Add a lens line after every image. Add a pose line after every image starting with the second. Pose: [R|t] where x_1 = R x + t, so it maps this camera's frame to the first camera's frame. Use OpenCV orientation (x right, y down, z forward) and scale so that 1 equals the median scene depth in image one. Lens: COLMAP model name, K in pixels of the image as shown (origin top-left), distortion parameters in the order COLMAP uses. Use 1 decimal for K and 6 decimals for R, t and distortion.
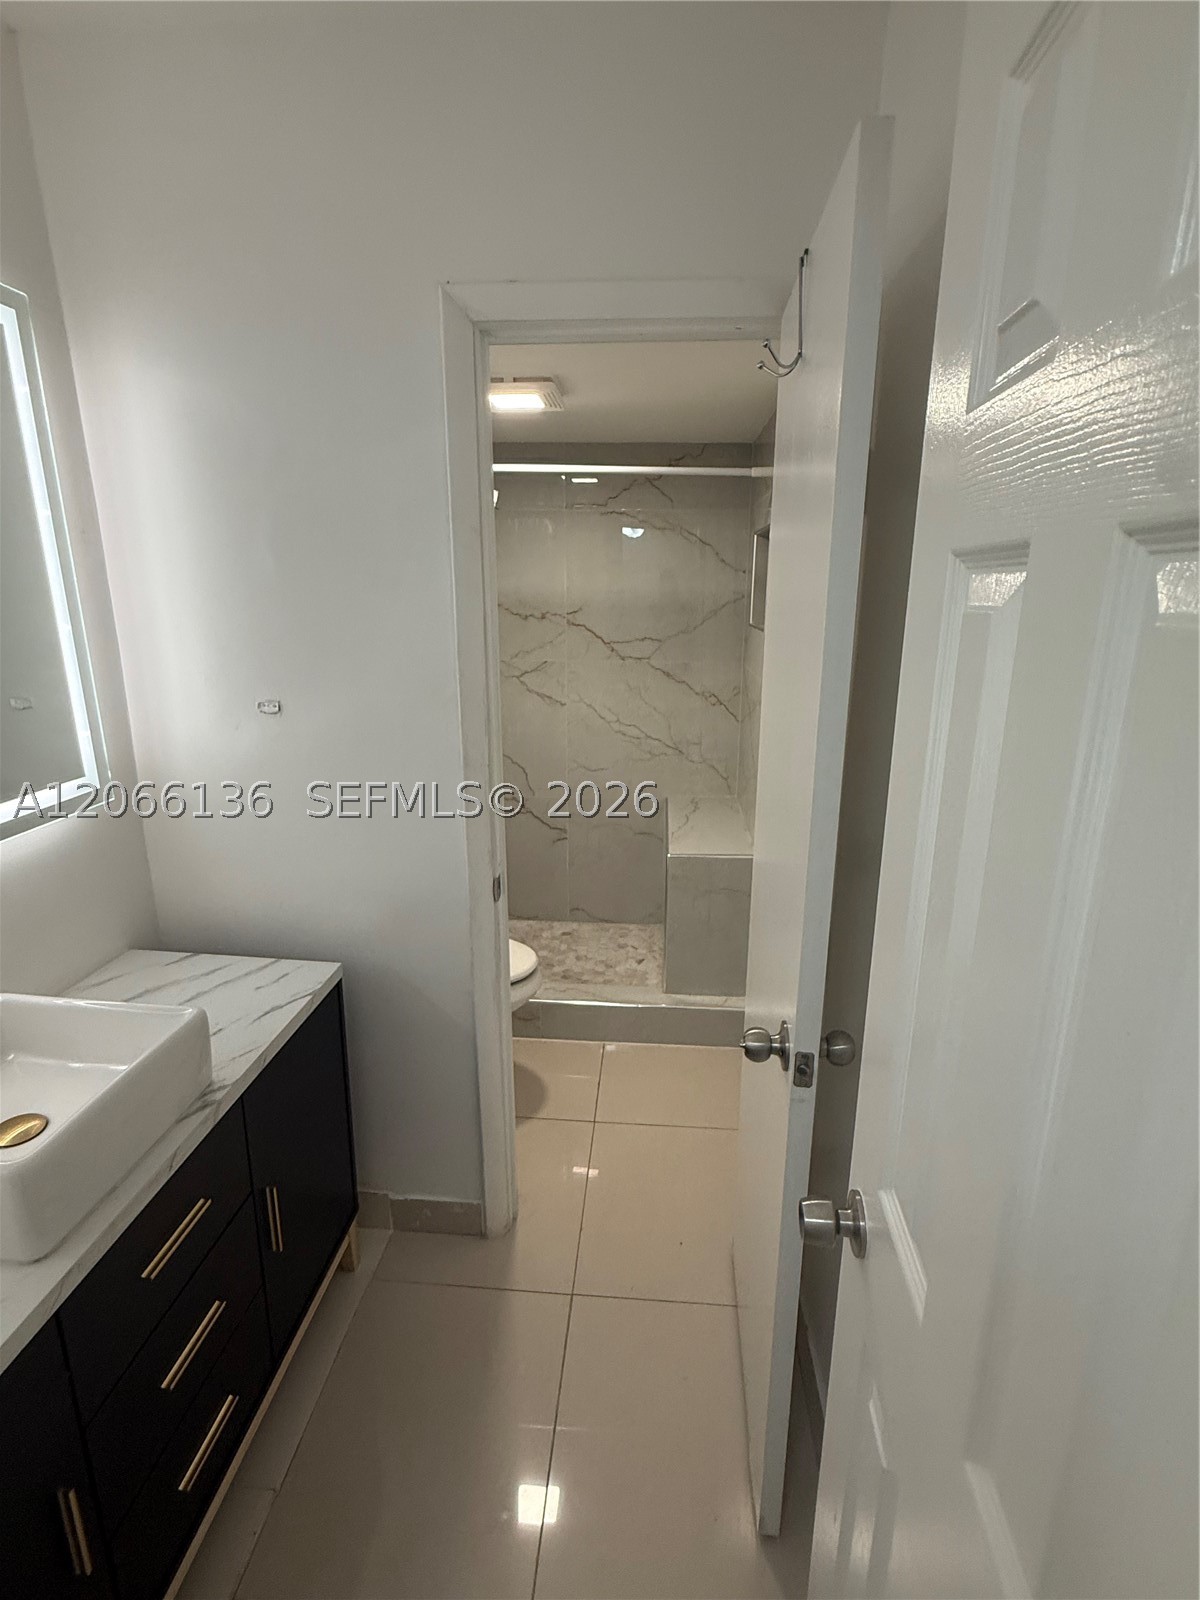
lens RADIAL K [[762.8, 0, 604.6], [0, 762.8, 794.9], [0, 0, 1]] dist [0.001698, 0.001415]
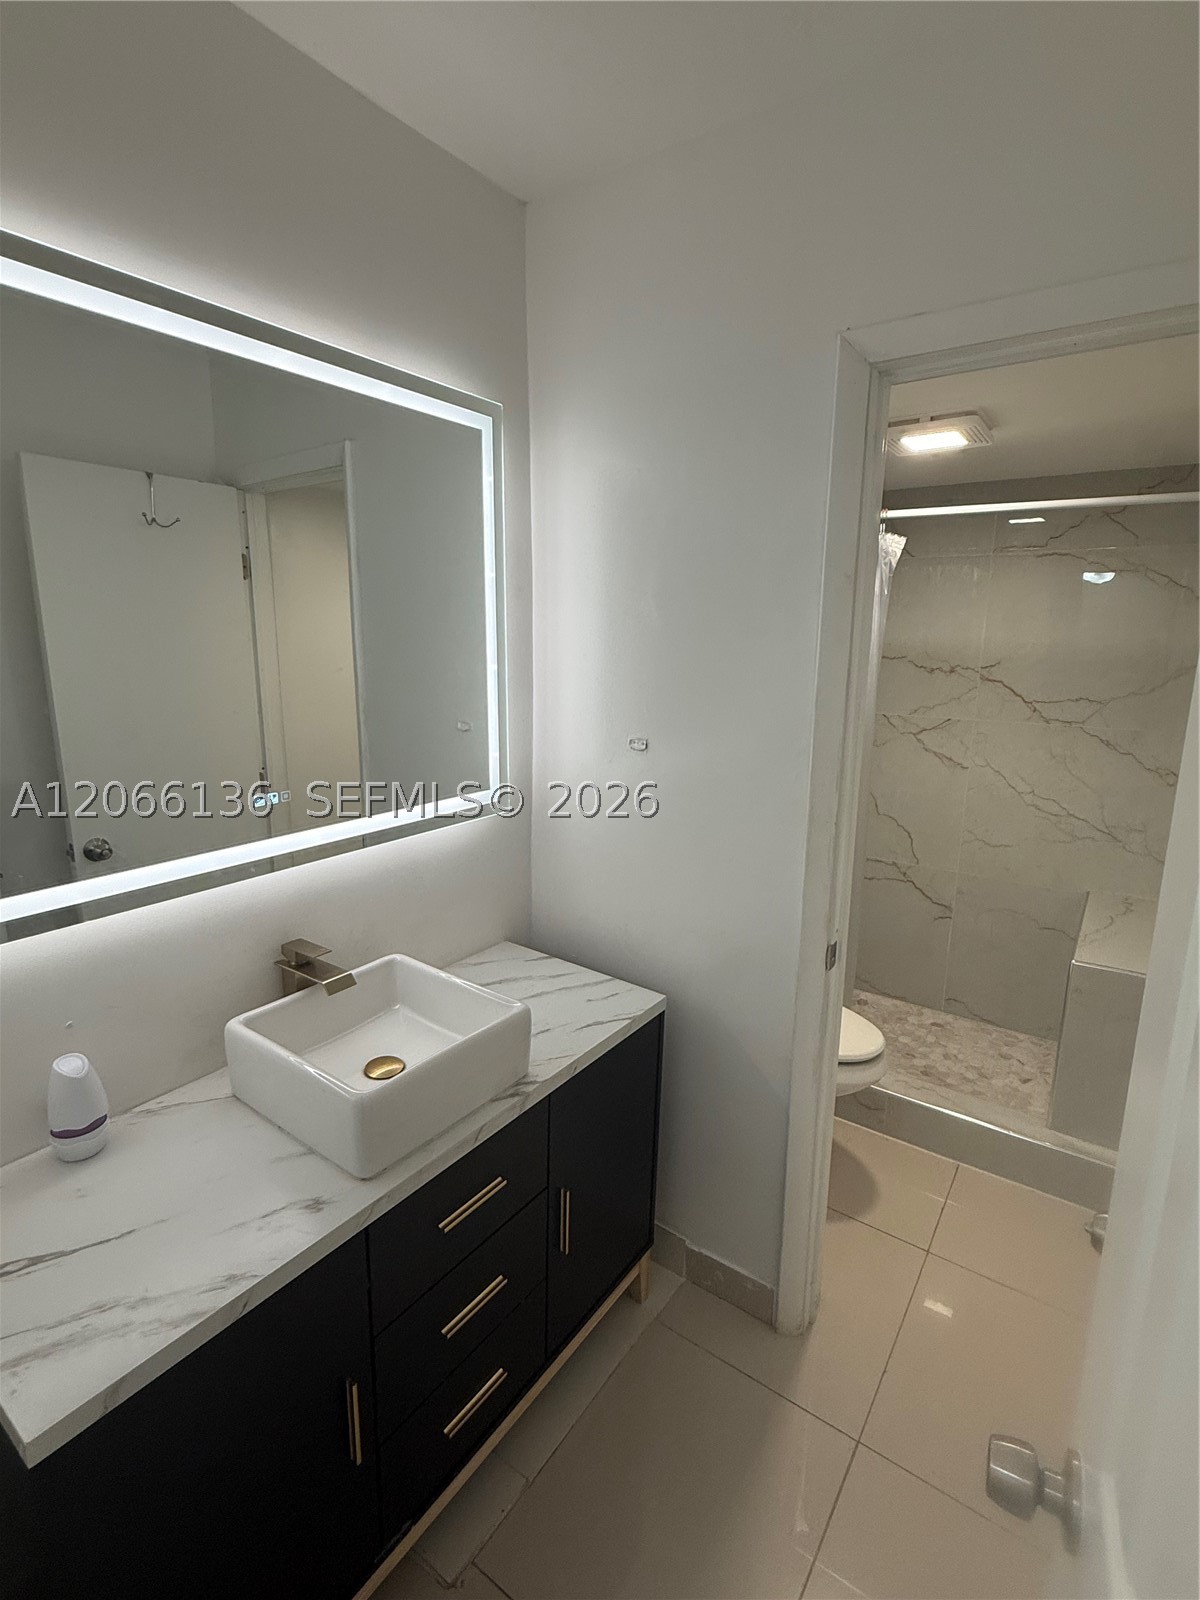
lens RADIAL K [[762.8, 0, 607.2], [0, 762.8, 796.2], [0, 0, 1]] dist [0.001698, 0.001415]
pose [[0.860236, 0.109055, -0.498097, 0.037375], [-0.140180, 0.989800, -0.025388, -0.004670], [0.490248, 0.091663, 0.866749, 0.024904]]
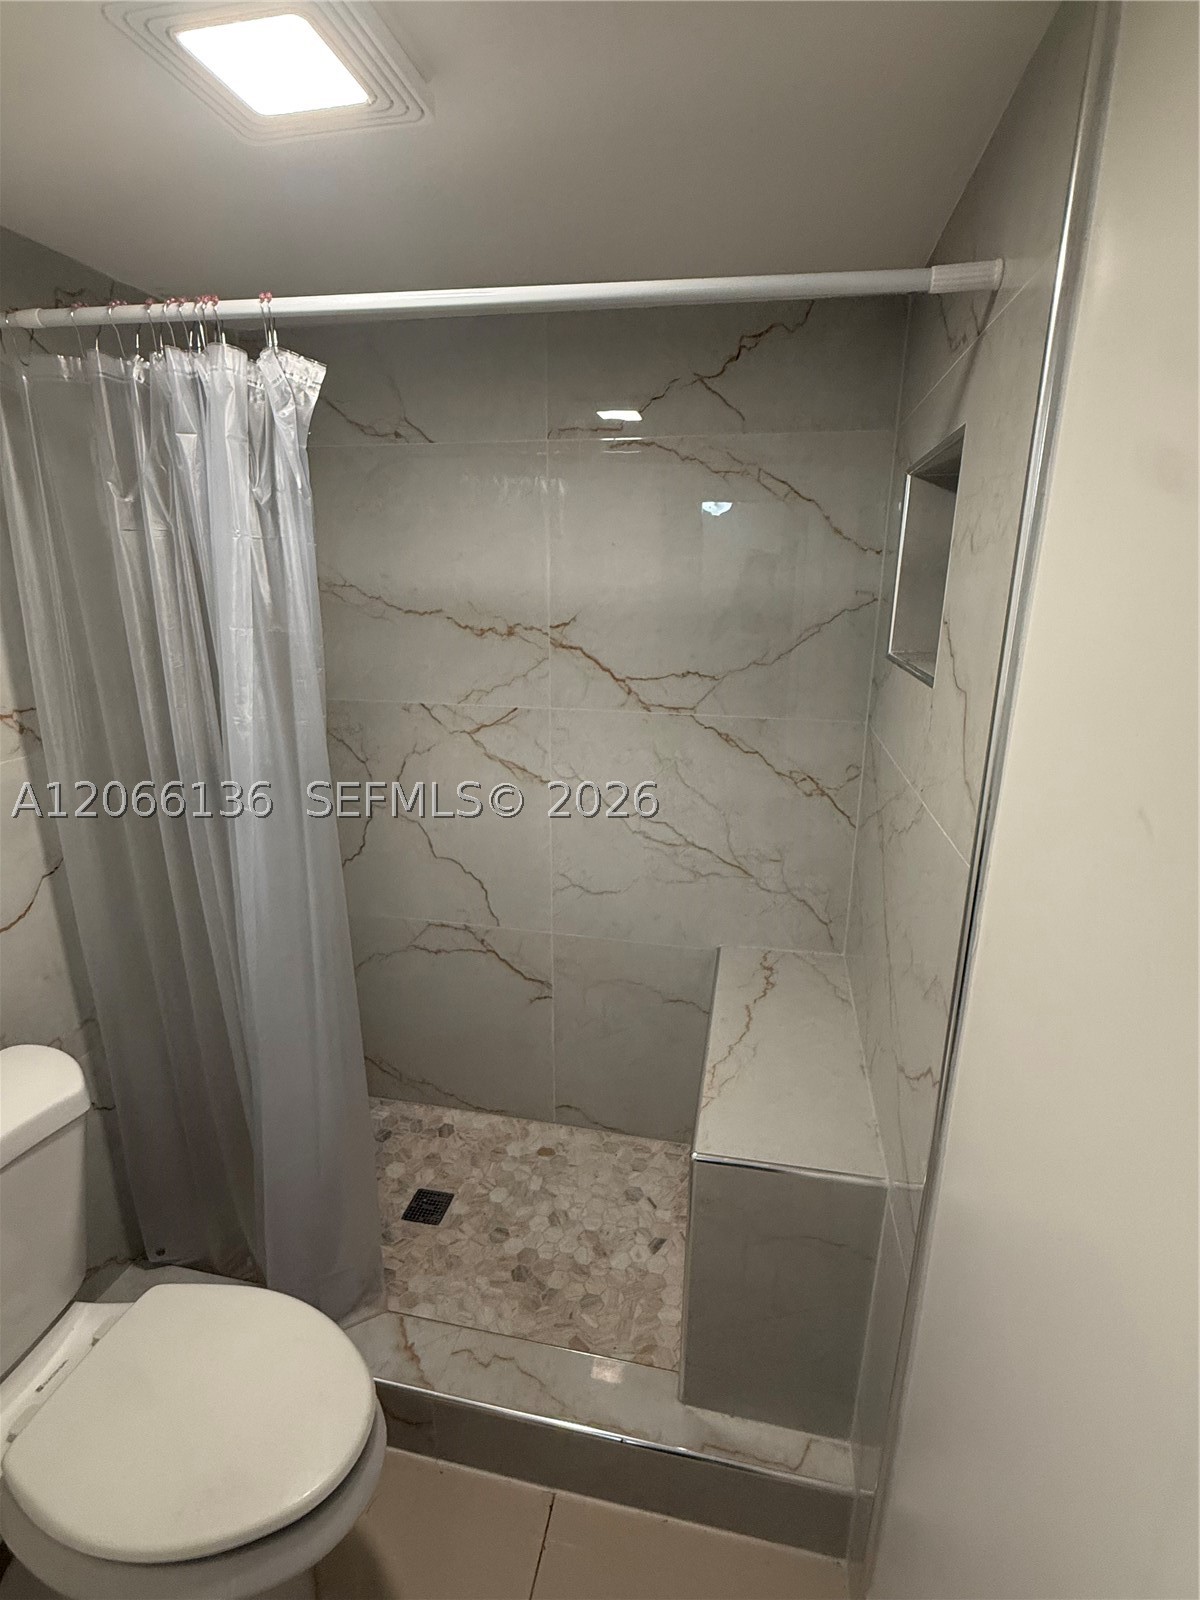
lens RADIAL K [[762.8, 0, 601.3], [0, 762.8, 797.0], [0, 0, 1]] dist [0.001698, 0.001415]
pose [[0.991123, 0.039322, -0.126999, 0.068457], [-0.037479, 0.999155, 0.016871, -0.128706], [0.127555, -0.011962, 0.991759, 0.463560]]
